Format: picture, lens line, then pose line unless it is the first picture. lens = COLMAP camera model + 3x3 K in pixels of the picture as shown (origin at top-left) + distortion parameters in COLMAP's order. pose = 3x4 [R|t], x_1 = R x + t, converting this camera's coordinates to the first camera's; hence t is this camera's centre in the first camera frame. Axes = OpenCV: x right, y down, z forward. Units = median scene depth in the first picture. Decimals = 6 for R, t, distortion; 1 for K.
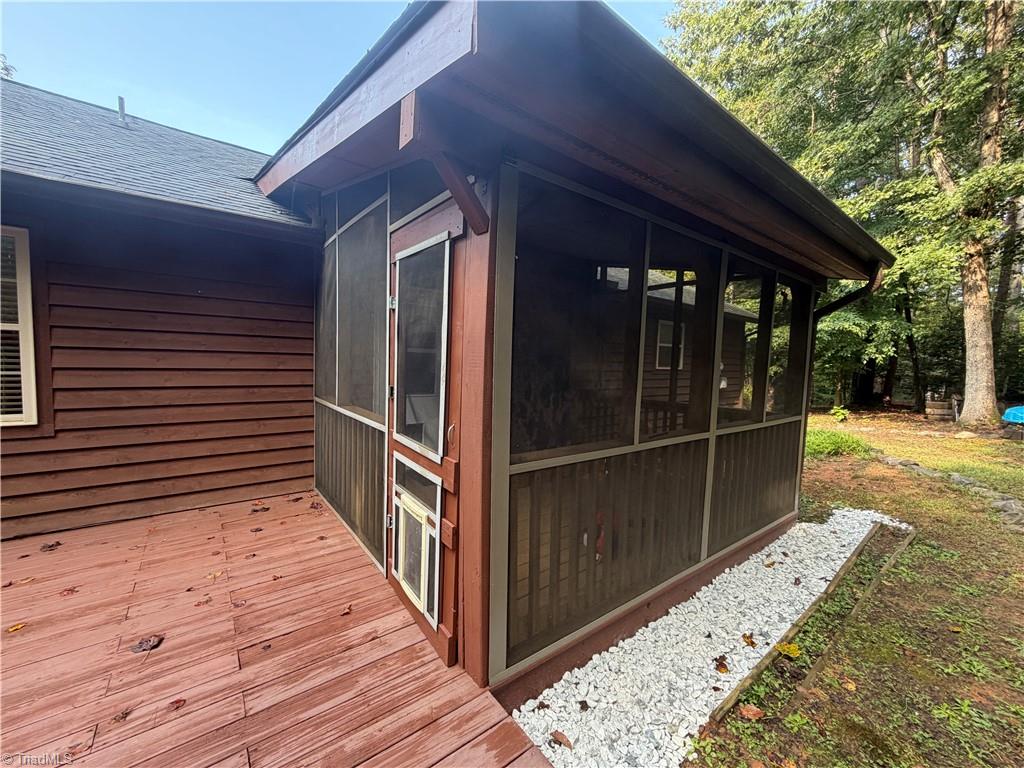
lens RADIAL K [[406.4, 0, 508.5], [0, 406.4, 384.3], [0, 0, 1]] dist [-0.000804, -0.000171]
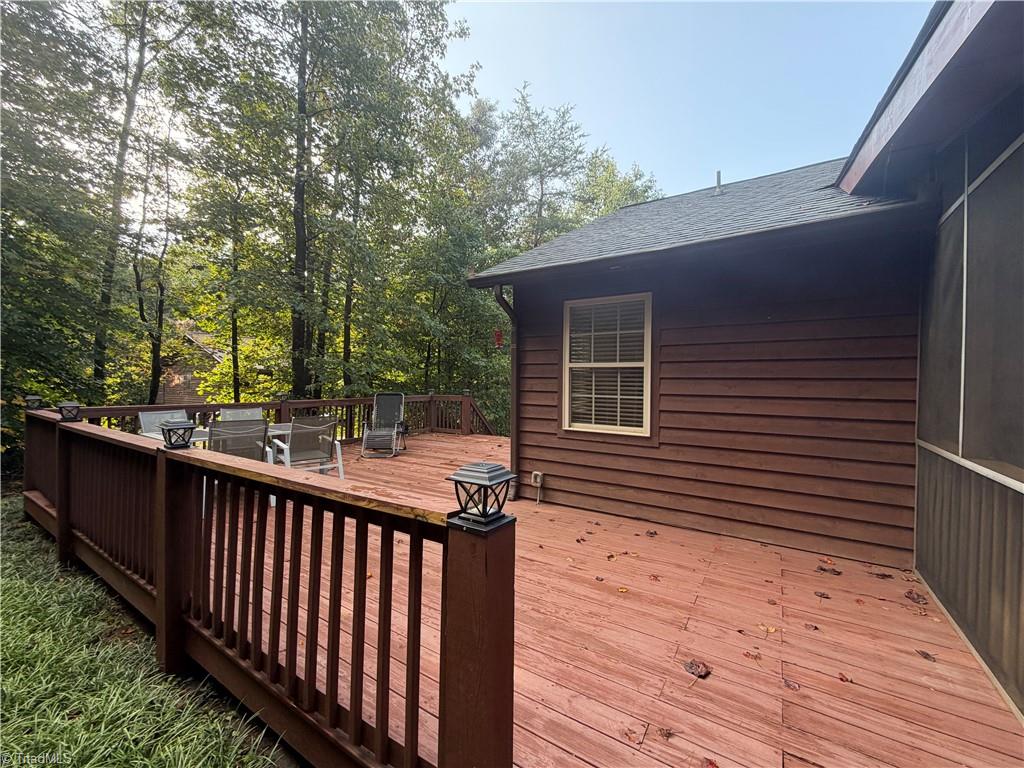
lens RADIAL K [[409.5, 0, 510.9], [0, 409.5, 384.9], [0, 0, 1]] dist [0.000962, 0.000244]
pose [[0.334697, -0.013716, -0.942226, -0.047816], [-0.057738, 0.997717, -0.035034, 0.002895], [0.940555, 0.066128, 0.333140, 0.108310]]
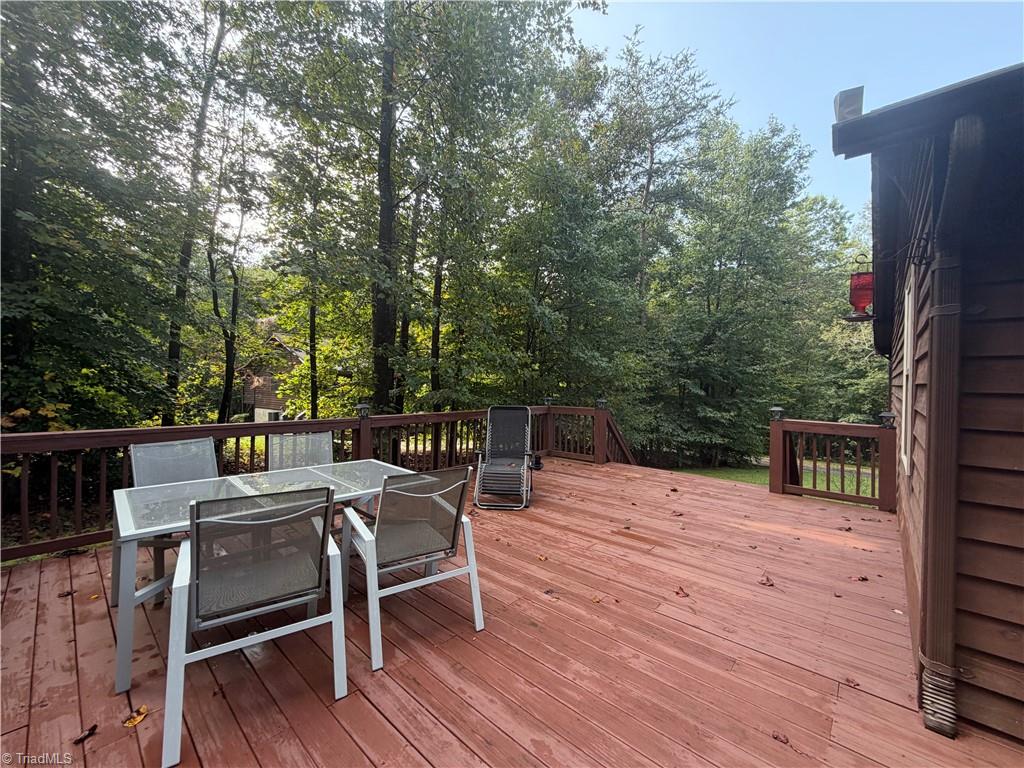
lens RADIAL K [[406.4, 0, 508.5], [0, 406.4, 384.3], [0, 0, 1]] dist [-0.000804, -0.000171]
pose [[0.178832, -0.017426, -0.983725, -1.053163], [-0.071118, 0.996999, -0.030590, -0.032526], [0.981306, 0.075432, 0.177056, -0.068839]]
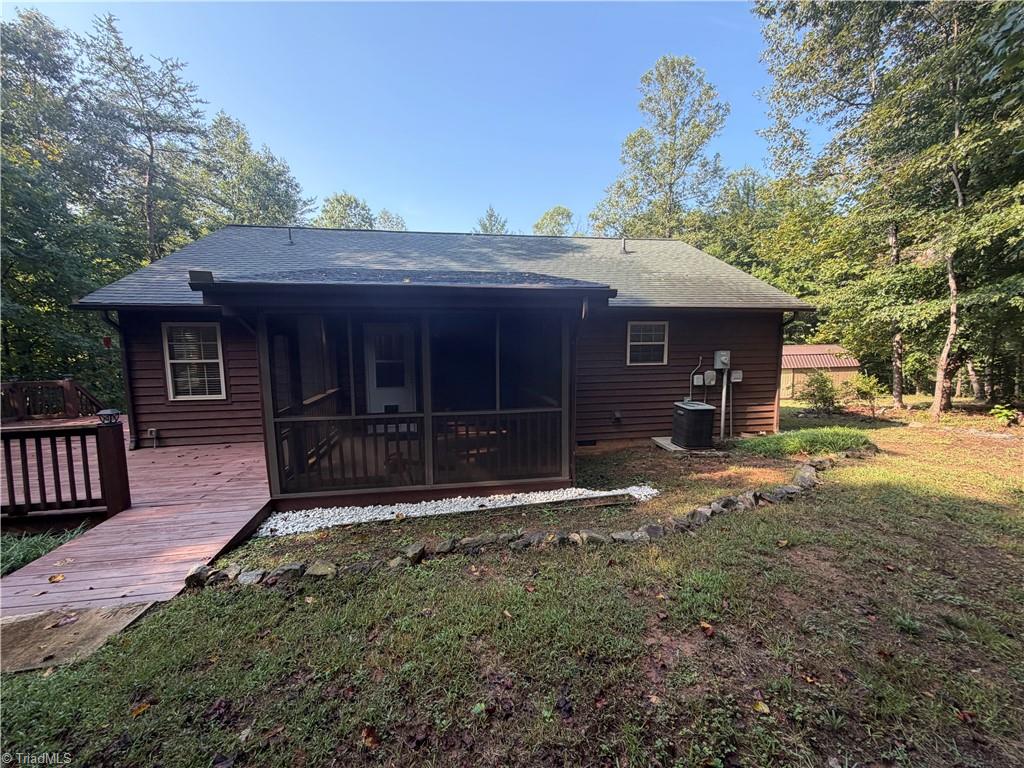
lens RADIAL K [[406.4, 0, 508.5], [0, 406.4, 384.3], [0, 0, 1]] dist [-0.000804, -0.000171]
pose [[0.883979, 0.012983, -0.467346, 1.436916], [0.005571, 0.999251, 0.038298, -0.072142], [0.467493, -0.036459, 0.883244, -0.367283]]
